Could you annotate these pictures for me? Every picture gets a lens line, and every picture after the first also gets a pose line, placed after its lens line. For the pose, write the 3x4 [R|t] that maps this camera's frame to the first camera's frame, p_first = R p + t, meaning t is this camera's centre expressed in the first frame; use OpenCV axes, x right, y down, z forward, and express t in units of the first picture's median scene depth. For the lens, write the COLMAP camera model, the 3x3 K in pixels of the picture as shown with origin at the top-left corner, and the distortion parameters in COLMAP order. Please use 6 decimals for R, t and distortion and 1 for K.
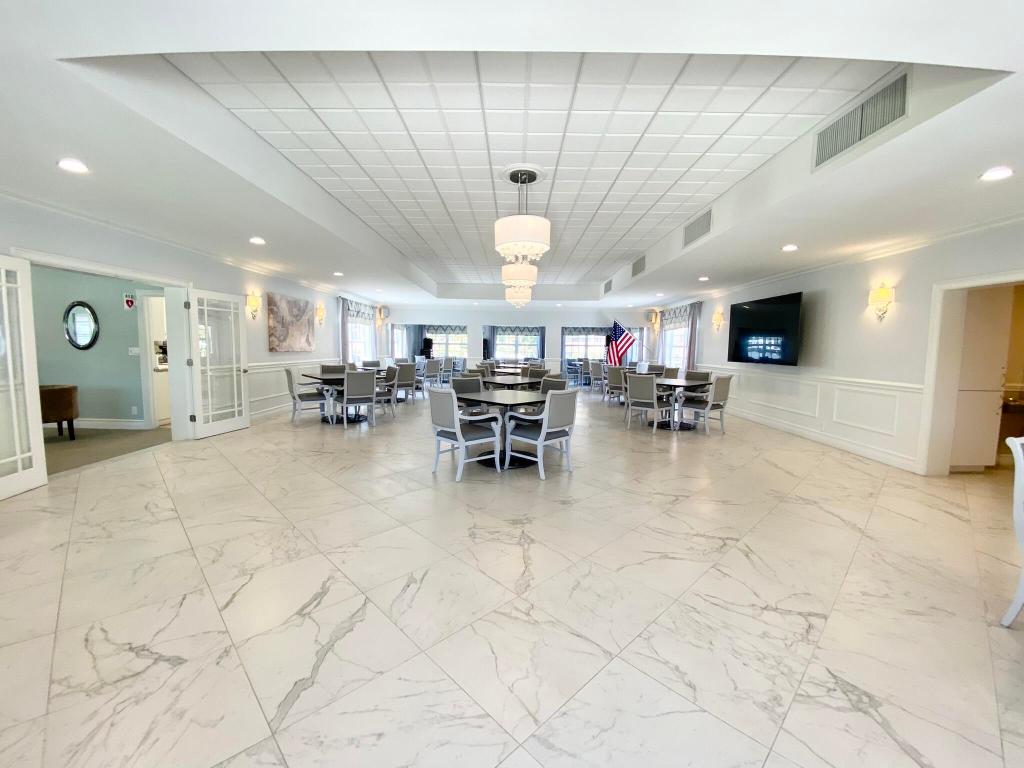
lens RADIAL K [[419.1, 0, 507.8], [0, 419.1, 388.1], [0, 0, 1]] dist [0.021236, -0.018839]
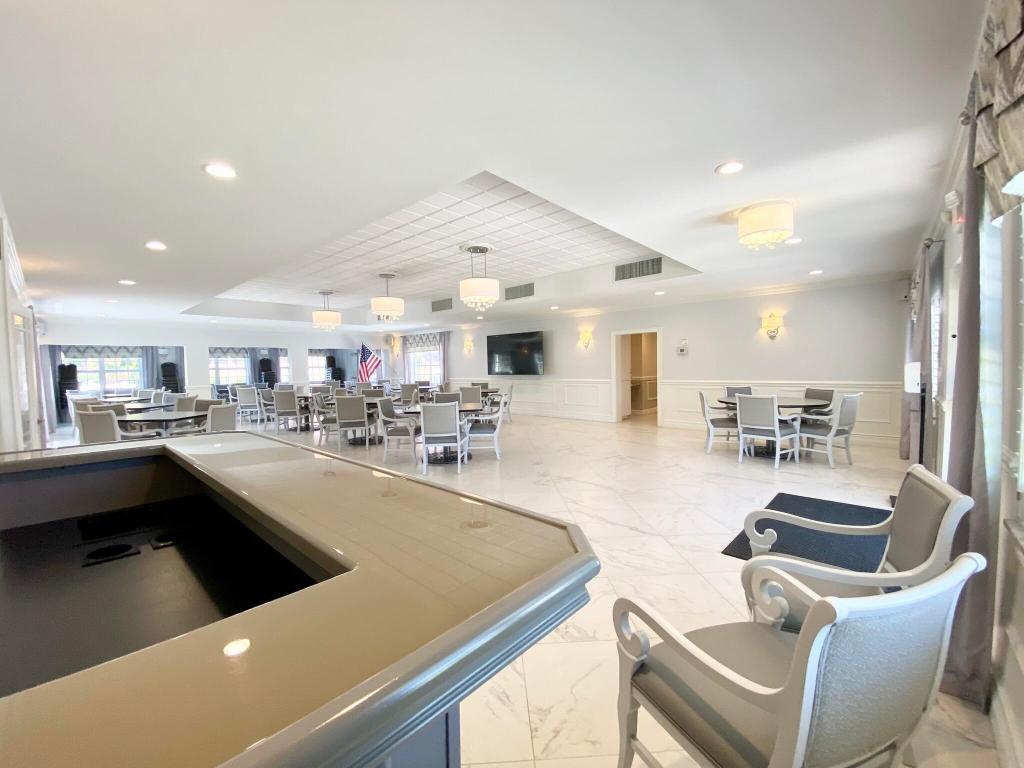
lens RADIAL K [[419.1, 0, 507.8], [0, 419.1, 388.1], [0, 0, 1]] dist [0.021236, -0.018839]
pose [[0.655250, -0.068630, 0.752288, -0.747652], [0.103815, 0.994597, 0.000312, -0.015438], [-0.748244, 0.077894, 0.658835, 0.014243]]
